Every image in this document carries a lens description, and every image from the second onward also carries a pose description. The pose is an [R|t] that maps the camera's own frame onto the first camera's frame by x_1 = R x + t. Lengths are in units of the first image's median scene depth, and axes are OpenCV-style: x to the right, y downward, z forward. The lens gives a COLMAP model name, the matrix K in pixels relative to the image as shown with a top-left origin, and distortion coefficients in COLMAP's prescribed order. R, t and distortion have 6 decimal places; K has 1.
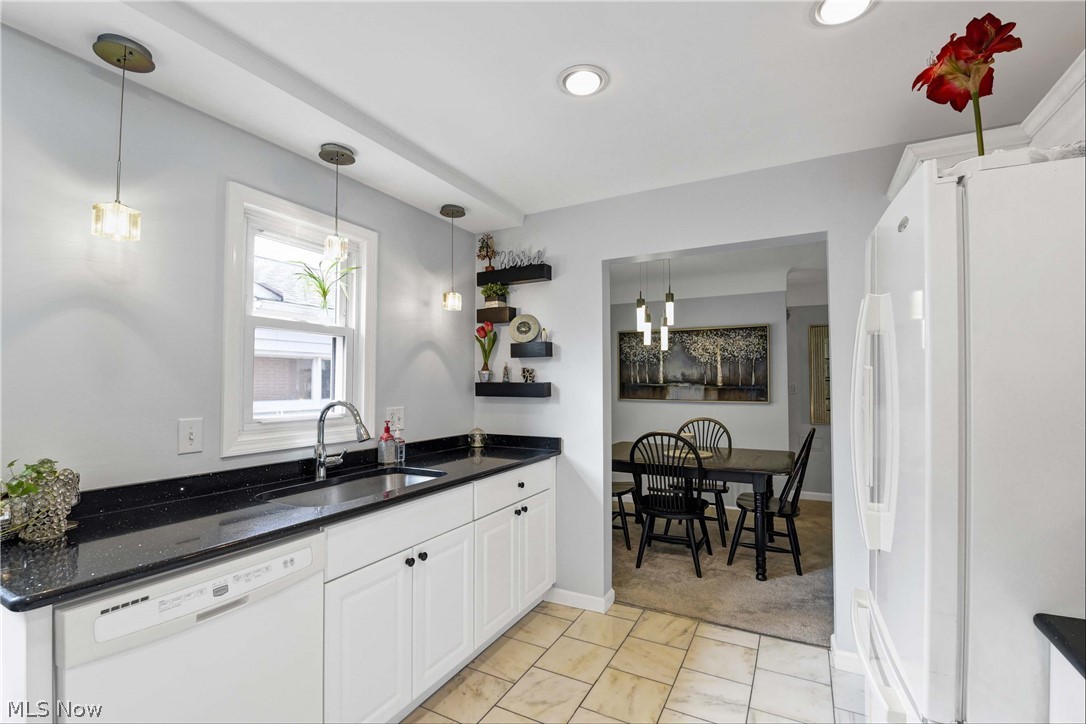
lens RADIAL K [[479.7, 0, 547.0], [0, 479.7, 364.6], [0, 0, 1]] dist [-0.004947, -0.005301]
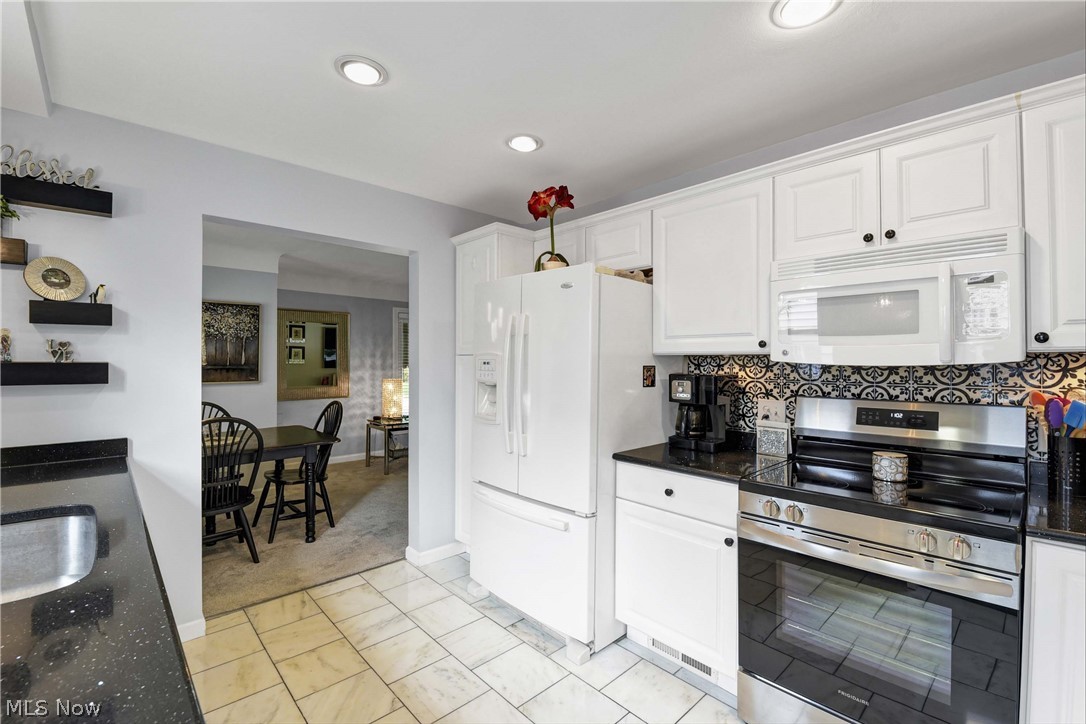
lens RADIAL K [[479.7, 0, 553.5], [0, 479.7, 361.7], [0, 0, 1]] dist [-0.004947, -0.005301]
pose [[0.298452, 0.001341, 0.954424, -0.459130], [-0.038653, 0.999196, 0.010683, 0.003282], [-0.953642, -0.040080, 0.298264, 0.165115]]
